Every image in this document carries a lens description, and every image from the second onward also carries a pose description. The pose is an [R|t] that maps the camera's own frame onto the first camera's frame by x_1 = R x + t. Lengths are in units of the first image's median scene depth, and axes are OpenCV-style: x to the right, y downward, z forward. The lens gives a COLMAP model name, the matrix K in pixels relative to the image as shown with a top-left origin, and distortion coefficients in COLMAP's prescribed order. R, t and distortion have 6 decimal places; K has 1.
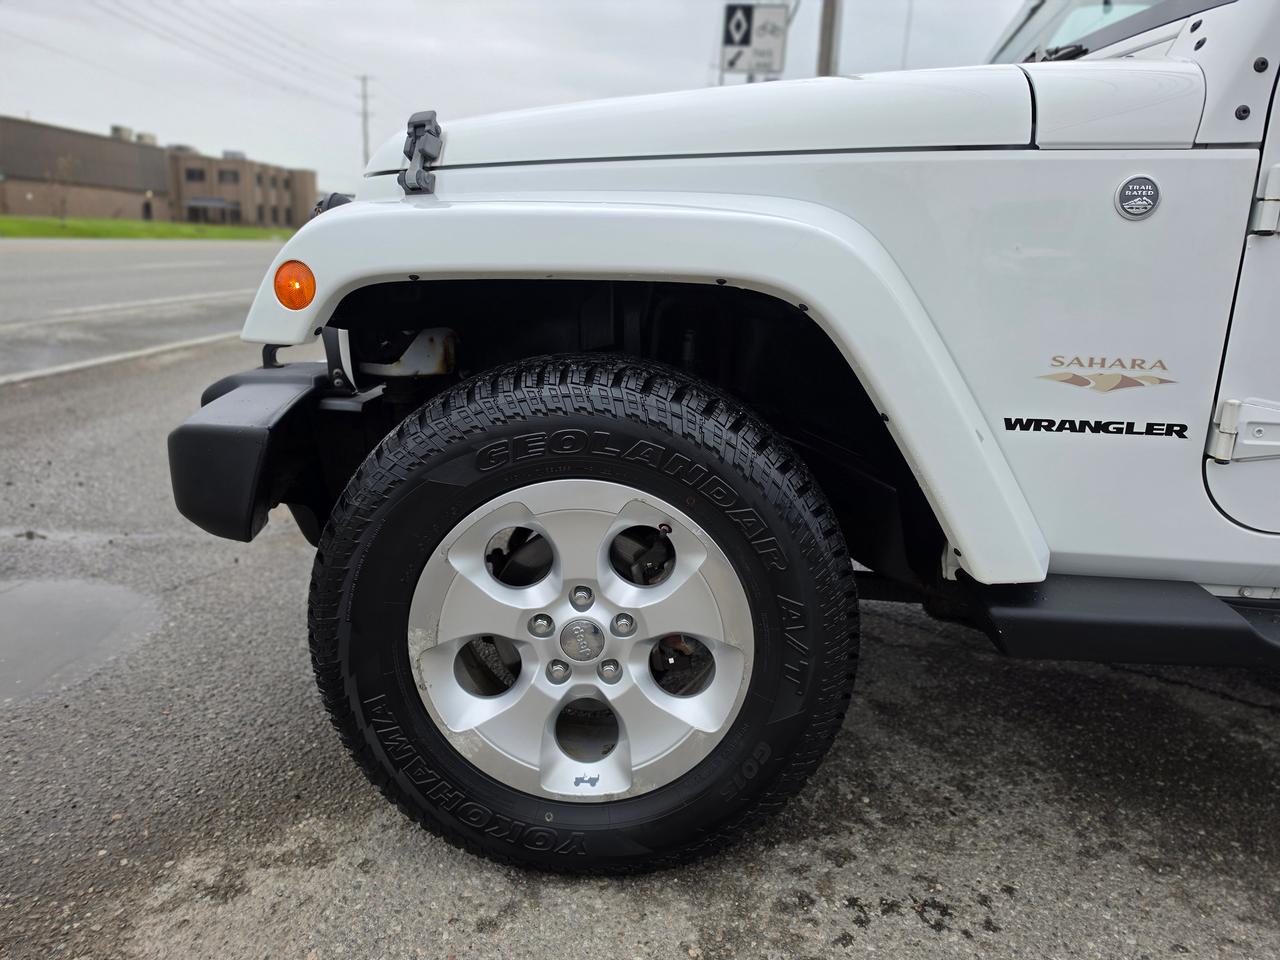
lens RADIAL K [[885.7, 0, 660.4], [0, 885.7, 466.3], [0, 0, 1]] dist [0.093767, -0.133634]
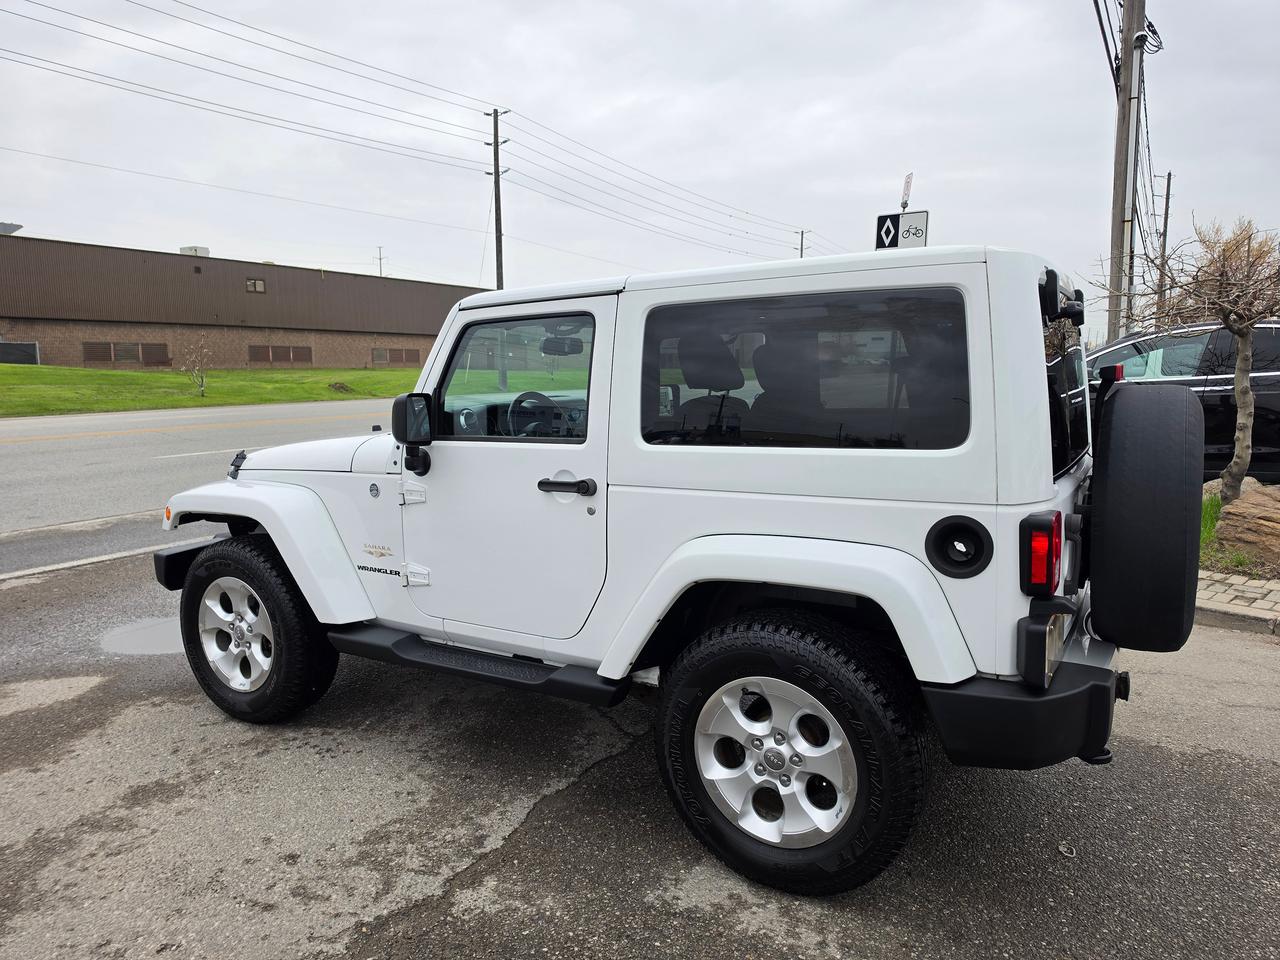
lens RADIAL K [[870.0, 0, 639.2], [0, 870.0, 477.1], [0, 0, 1]] dist [0.065255, -0.082685]
pose [[0.877808, 0.011182, -0.478881, 2.375988], [-0.070905, 0.991748, -0.106814, -0.094046], [0.473735, 0.127717, 0.871357, -0.934184]]
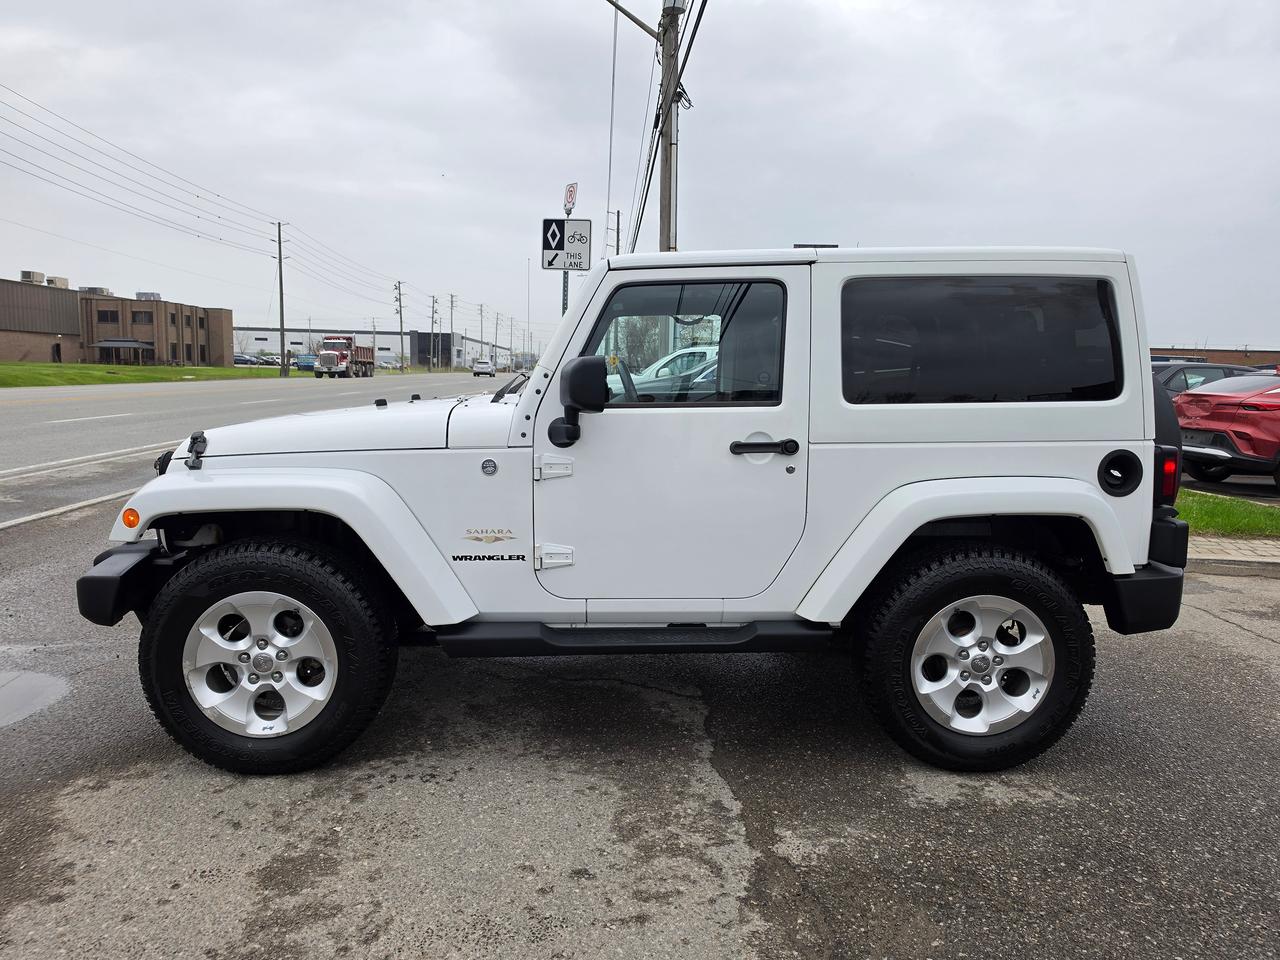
lens RADIAL K [[864.3, 0, 640.0], [0, 864.3, 480.0], [0, 0, 1]] dist [0.072985, -0.087364]
pose [[0.996438, -0.039217, 0.074649, 0.705231], [0.047607, 0.992321, -0.114157, 0.032001], [-0.069599, 0.117304, 0.990654, -1.304057]]
